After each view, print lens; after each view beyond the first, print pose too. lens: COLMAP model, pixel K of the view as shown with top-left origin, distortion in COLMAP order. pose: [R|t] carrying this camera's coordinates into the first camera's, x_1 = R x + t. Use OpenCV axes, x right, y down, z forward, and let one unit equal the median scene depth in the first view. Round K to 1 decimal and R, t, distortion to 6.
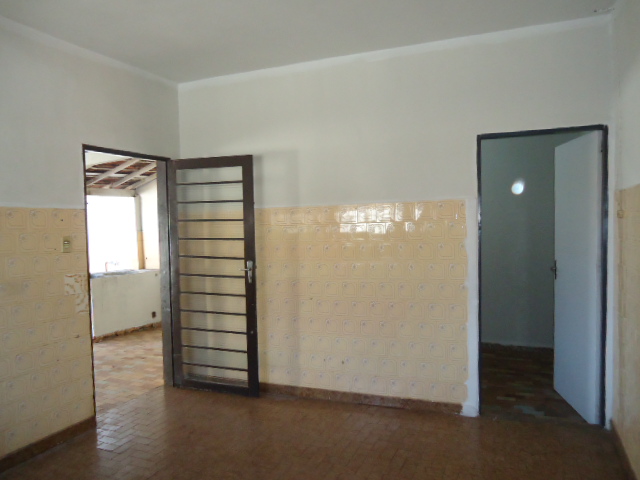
lens RADIAL K [[463.6, 0, 320.2], [0, 463.6, 239.0], [0, 0, 1]] dist [-0.013449, 0.006015]
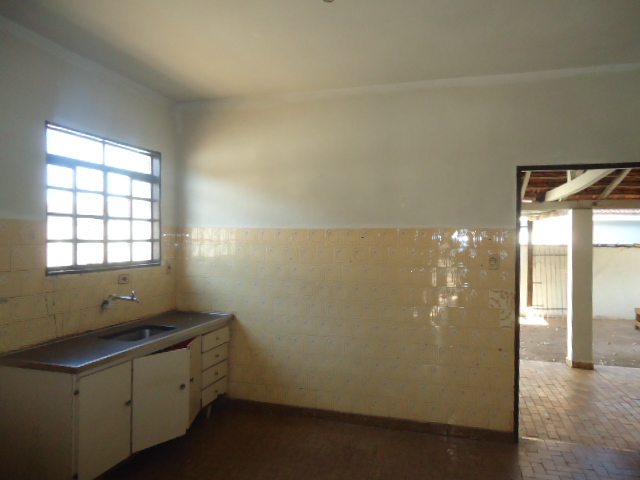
lens RADIAL K [[463.6, 0, 320.4], [0, 463.6, 240.0], [0, 0, 1]] dist [-0.013449, 0.006015]
pose [[0.139035, 0.020631, -0.990073, 0.458410], [-0.051202, 0.998595, 0.013618, -0.032122], [0.988963, 0.048800, 0.139896, 0.433374]]
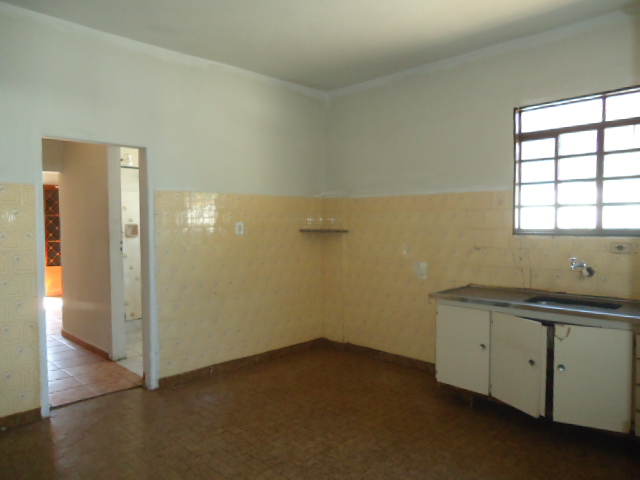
lens RADIAL K [[463.6, 0, 319.2], [0, 463.6, 240.4], [0, 0, 1]] dist [-0.013449, 0.006015]
pose [[-0.930026, 0.011894, 0.367300, -0.034064], [0.043050, 0.996121, 0.076750, -0.023149], [-0.364962, 0.087192, -0.926930, 0.855098]]
